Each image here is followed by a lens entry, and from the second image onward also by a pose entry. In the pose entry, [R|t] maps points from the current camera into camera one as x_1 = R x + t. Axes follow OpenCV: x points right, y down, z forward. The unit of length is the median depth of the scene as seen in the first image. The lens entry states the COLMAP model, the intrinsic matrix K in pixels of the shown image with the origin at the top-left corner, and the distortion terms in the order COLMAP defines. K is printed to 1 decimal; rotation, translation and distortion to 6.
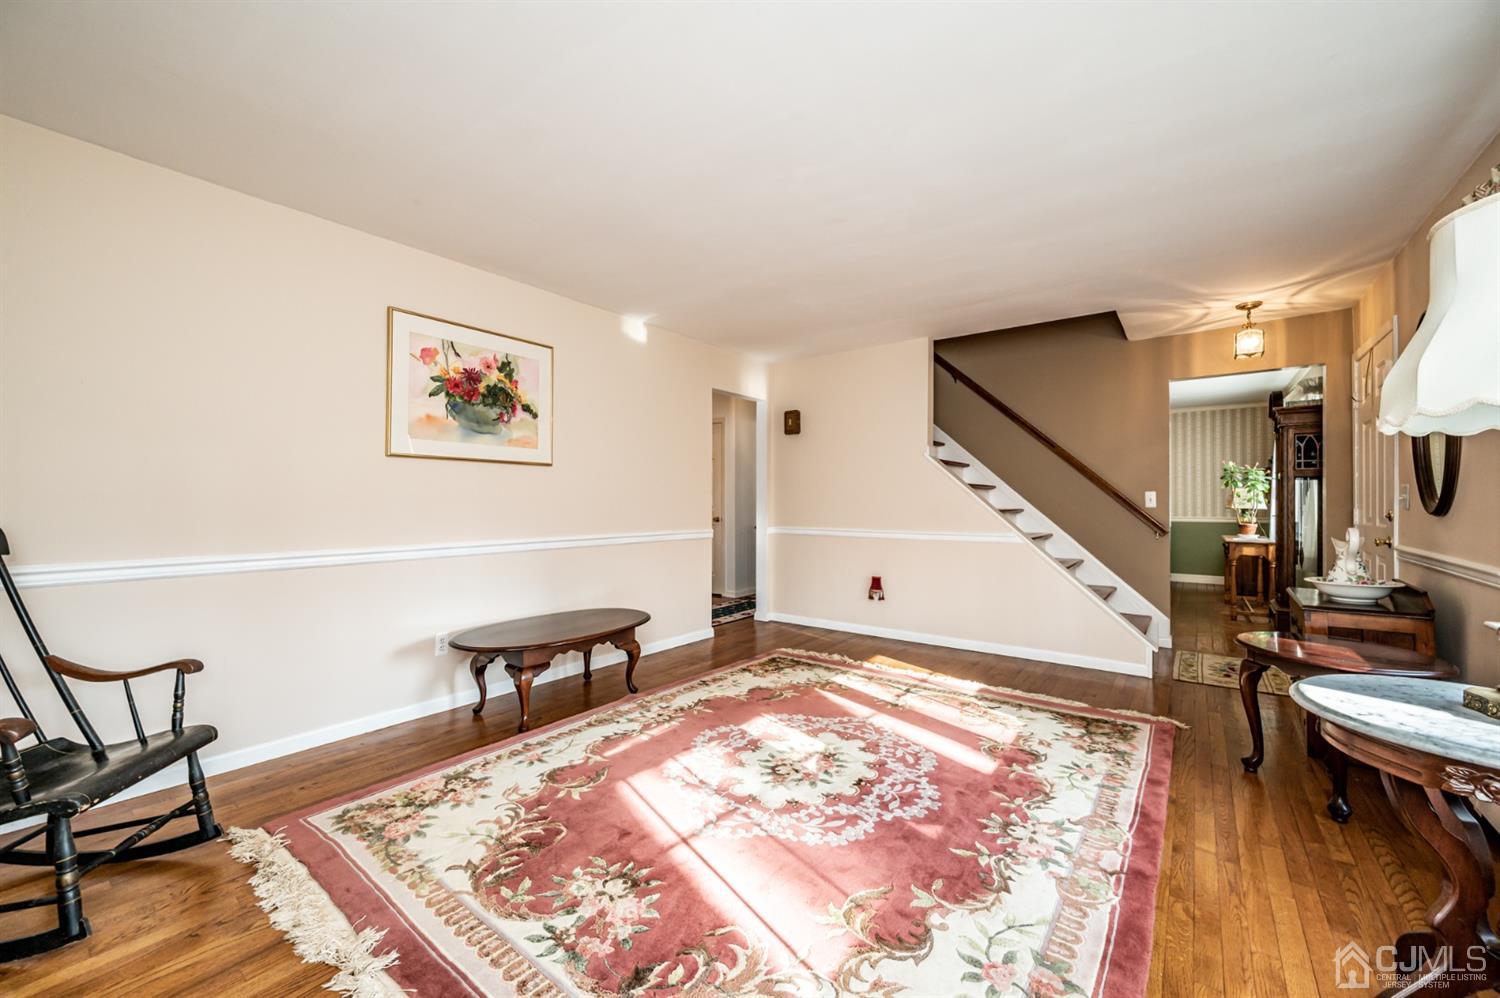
lens RADIAL K [[589.8, 0, 746.6], [0, 589.8, 493.3], [0, 0, 1]] dist [0.001516, -0.000297]
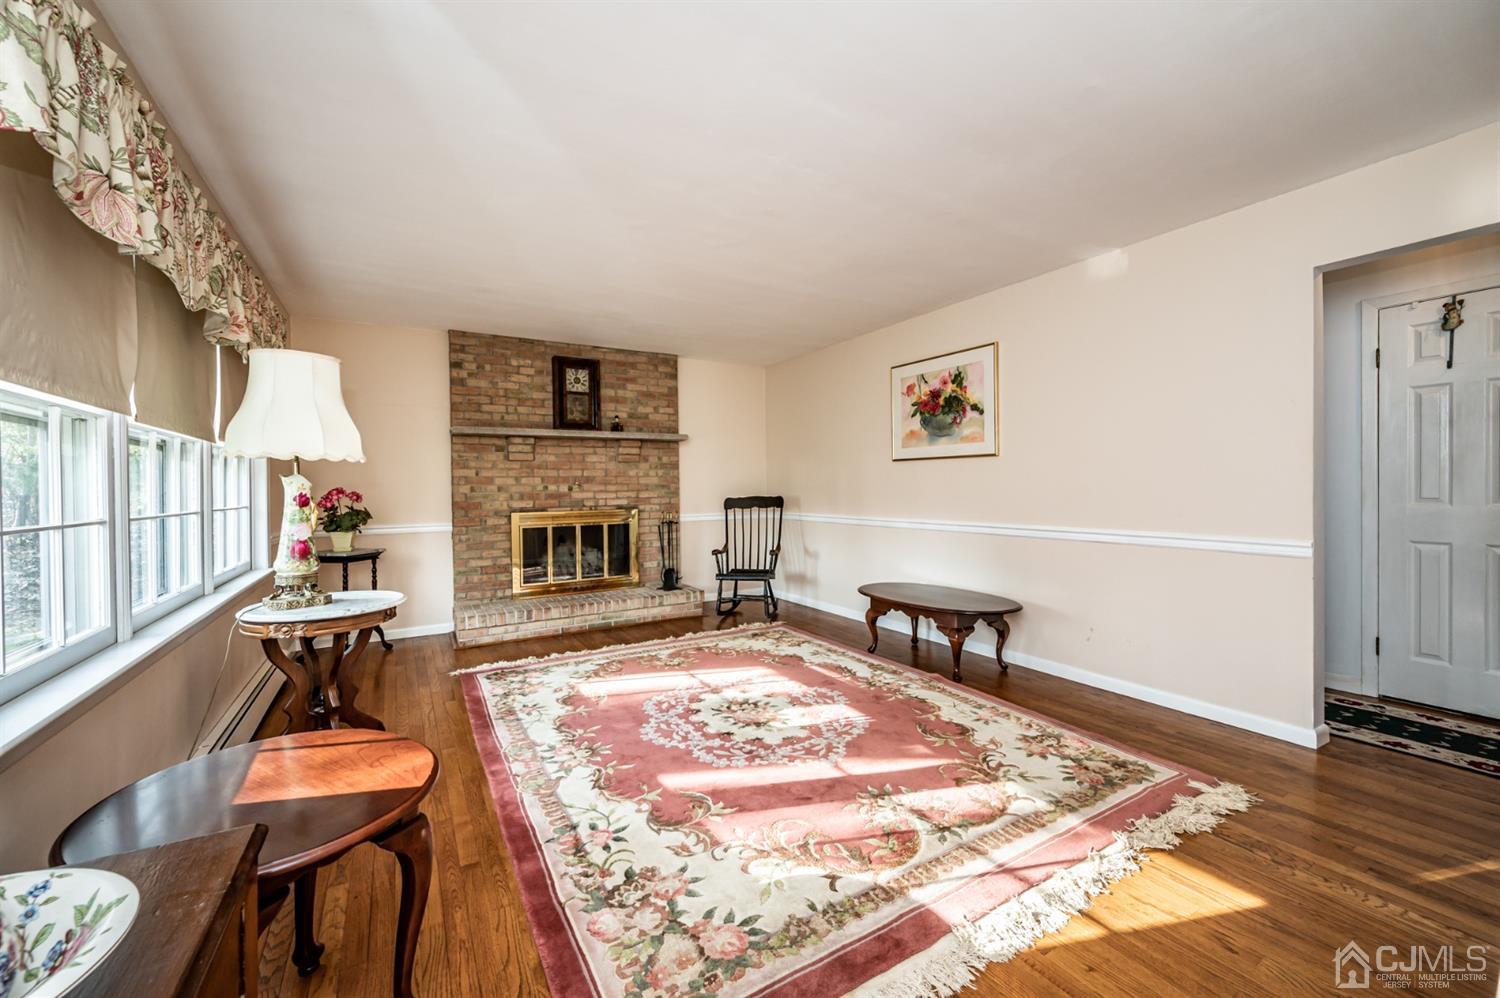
lens RADIAL K [[589.8, 0, 743.7], [0, 589.8, 493.7], [0, 0, 1]] dist [0.001516, -0.000297]
pose [[-0.380132, 0.010912, -0.924868, 1.009792], [0.021934, 0.999756, 0.002780, 0.010125], [0.924672, -0.019229, -0.380278, 1.219023]]
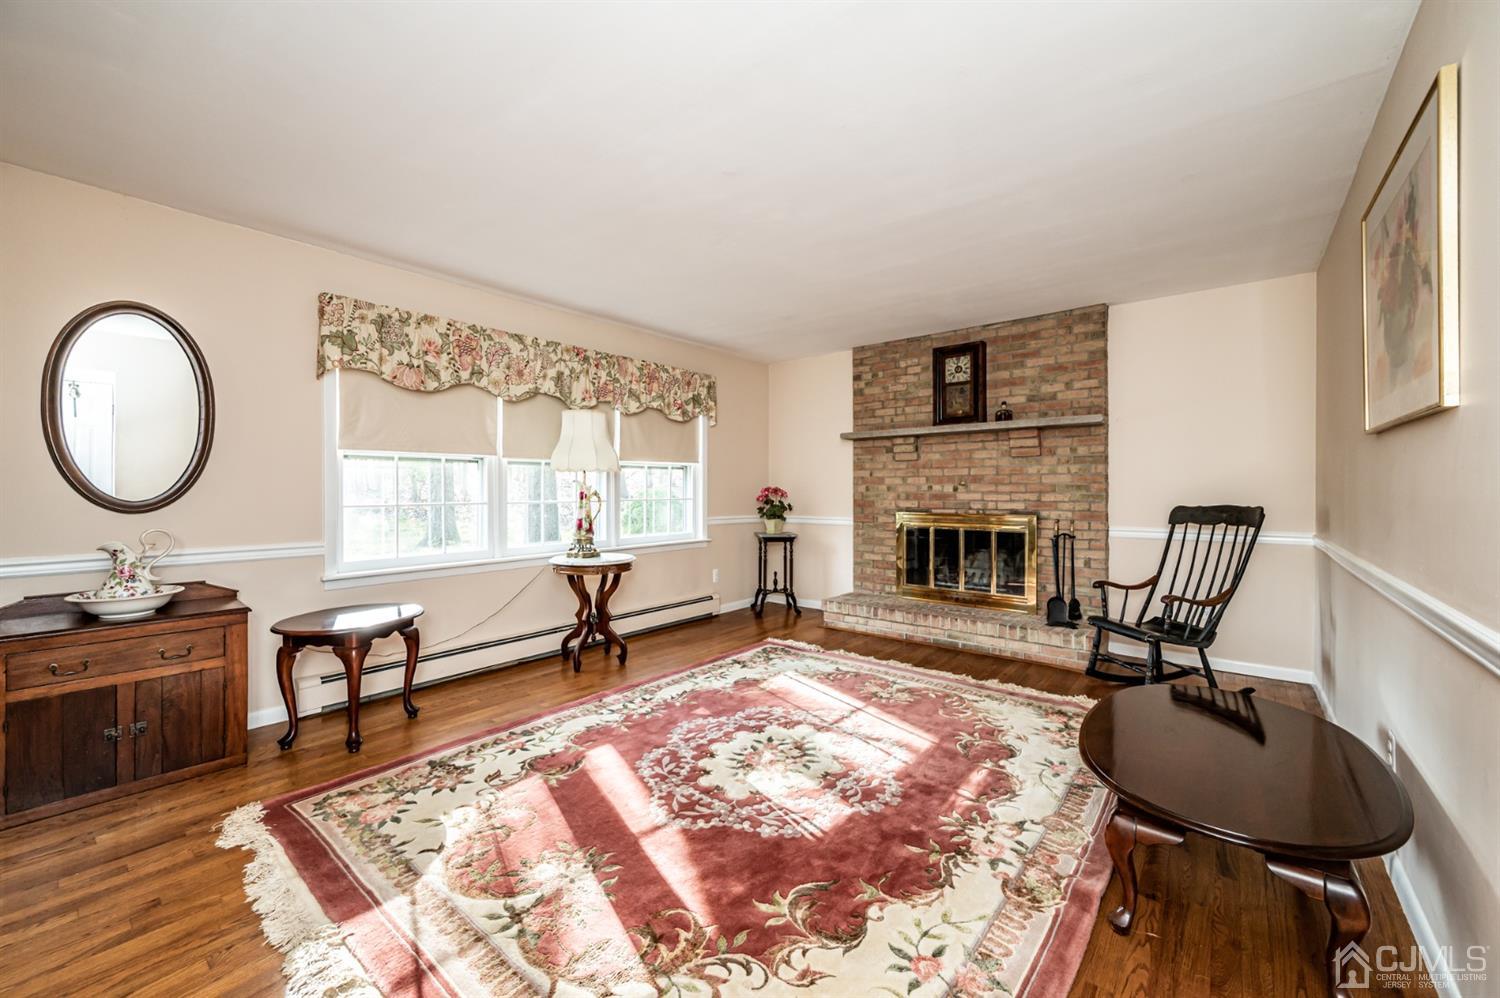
lens RADIAL K [[589.8, 0, 746.5], [0, 589.8, 490.2], [0, 0, 1]] dist [0.001516, -0.000297]
pose [[-0.999184, -0.000936, 0.040378, 0.088232], [-0.001289, 0.999961, -0.008706, 0.006795], [-0.040369, -0.008751, -0.999147, 1.700264]]
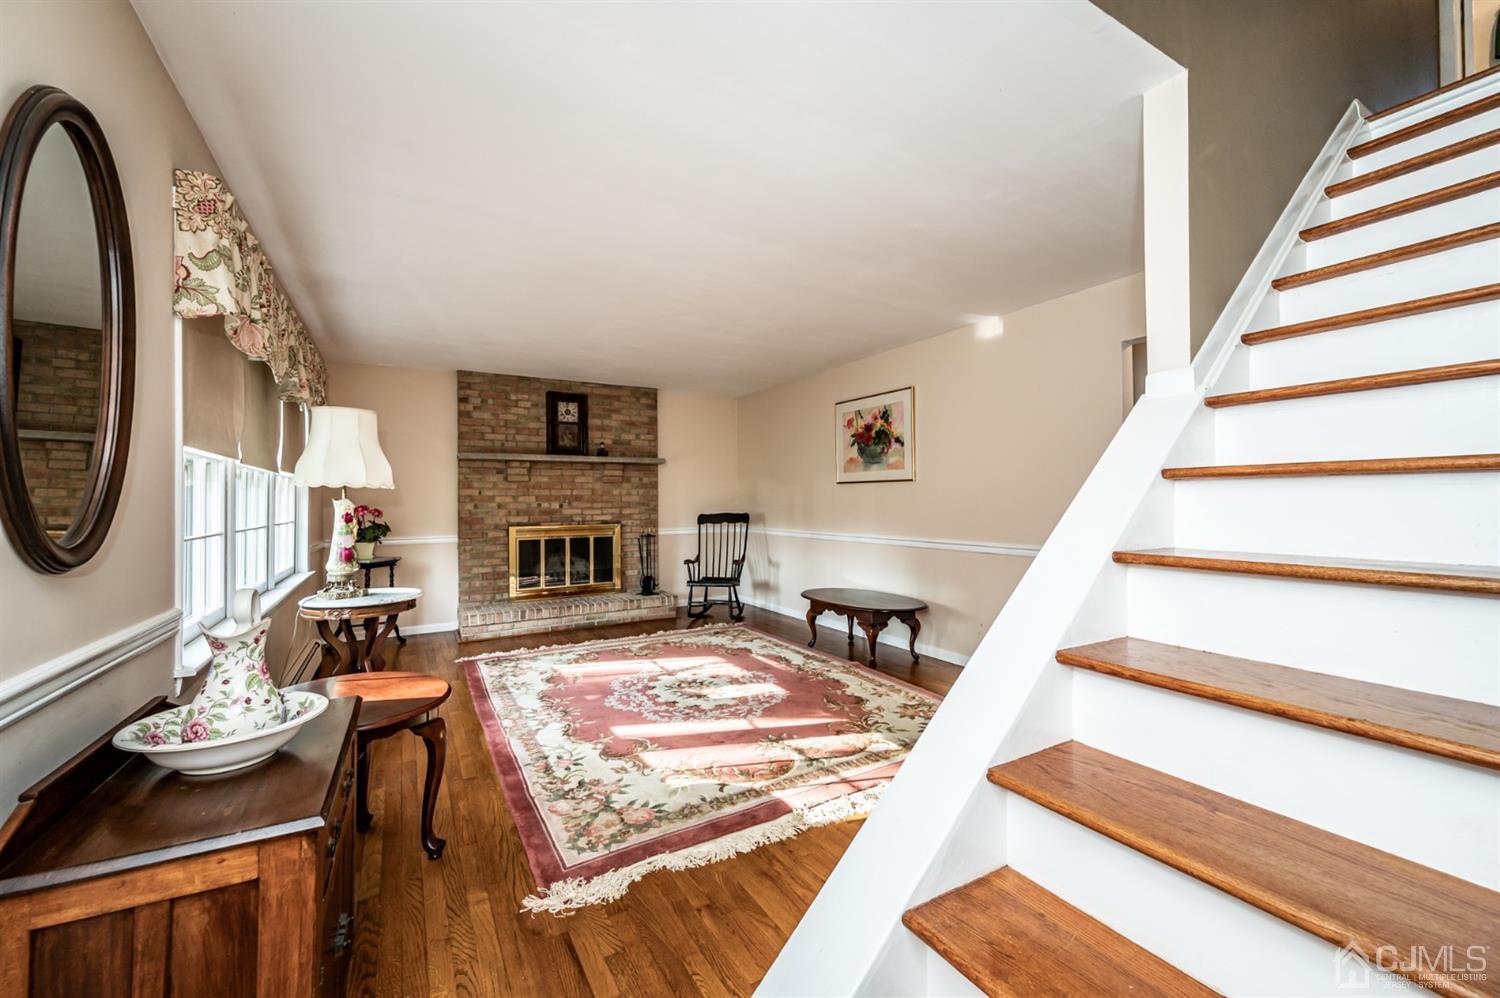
lens RADIAL K [[589.8, 0, 744.5], [0, 589.8, 493.9], [0, 0, 1]] dist [0.001516, -0.000297]
pose [[-0.384016, -0.011481, -0.923255, 1.201955], [0.018076, 0.999638, -0.019949, -0.000603], [0.923149, -0.024349, -0.383670, 1.427382]]
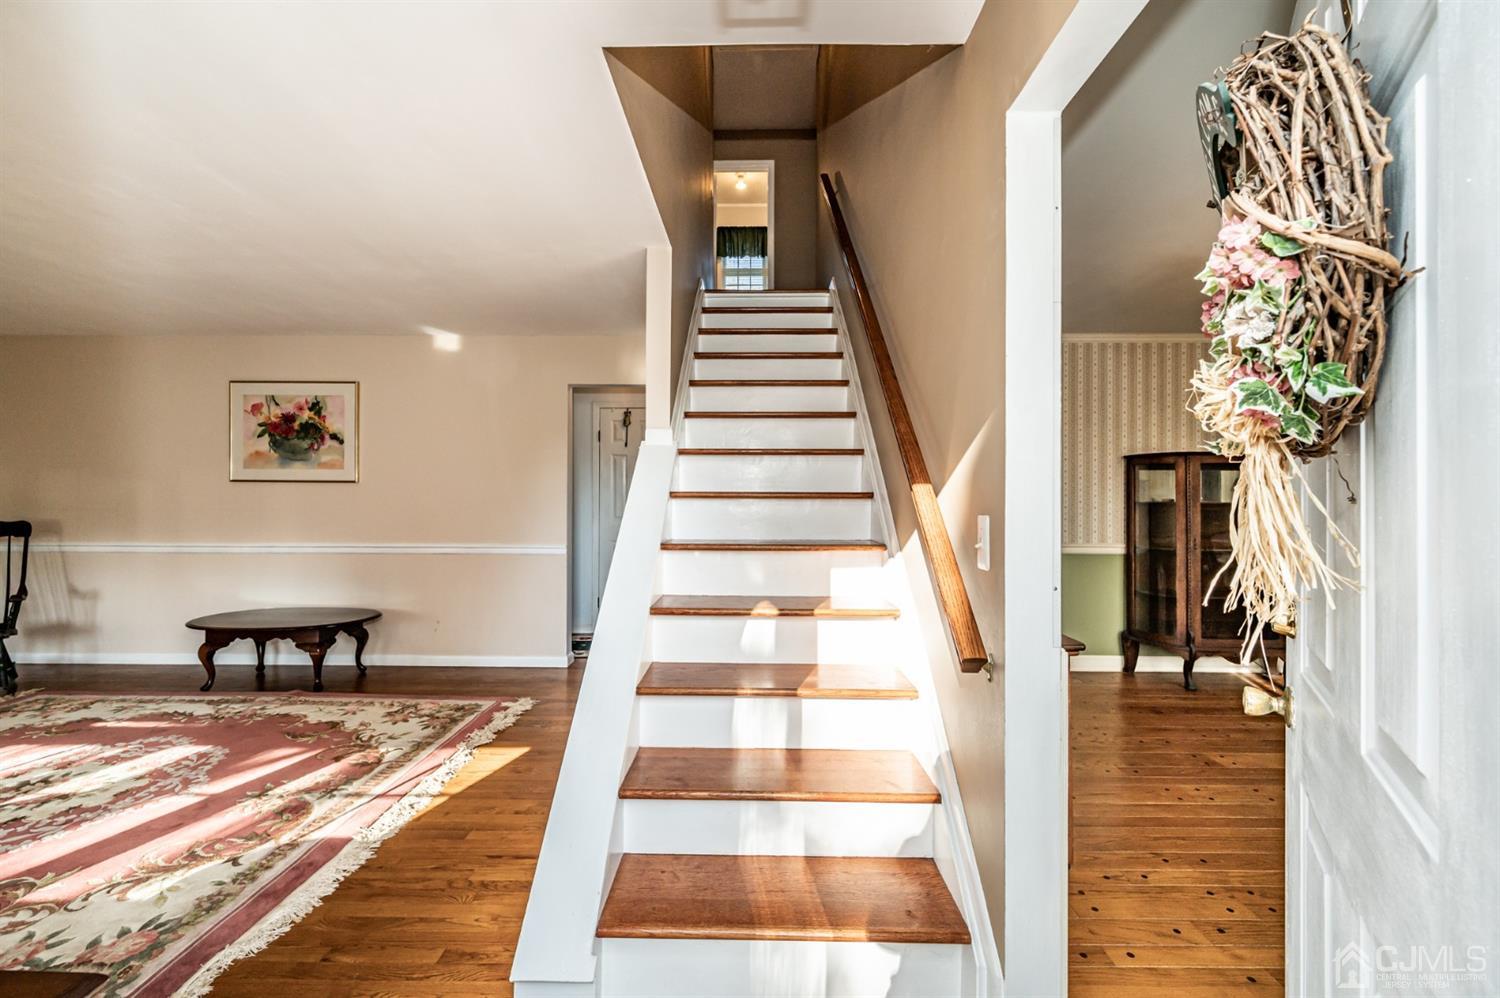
lens RADIAL K [[589.8, 0, 743.4], [0, 589.8, 494.9], [0, 0, 1]] dist [0.001516, -0.000297]
pose [[0.594386, -0.004131, -0.804169, 1.334330], [0.008772, 0.999961, 0.001346, -0.021581], [0.804132, -0.007854, 0.594399, 1.143046]]
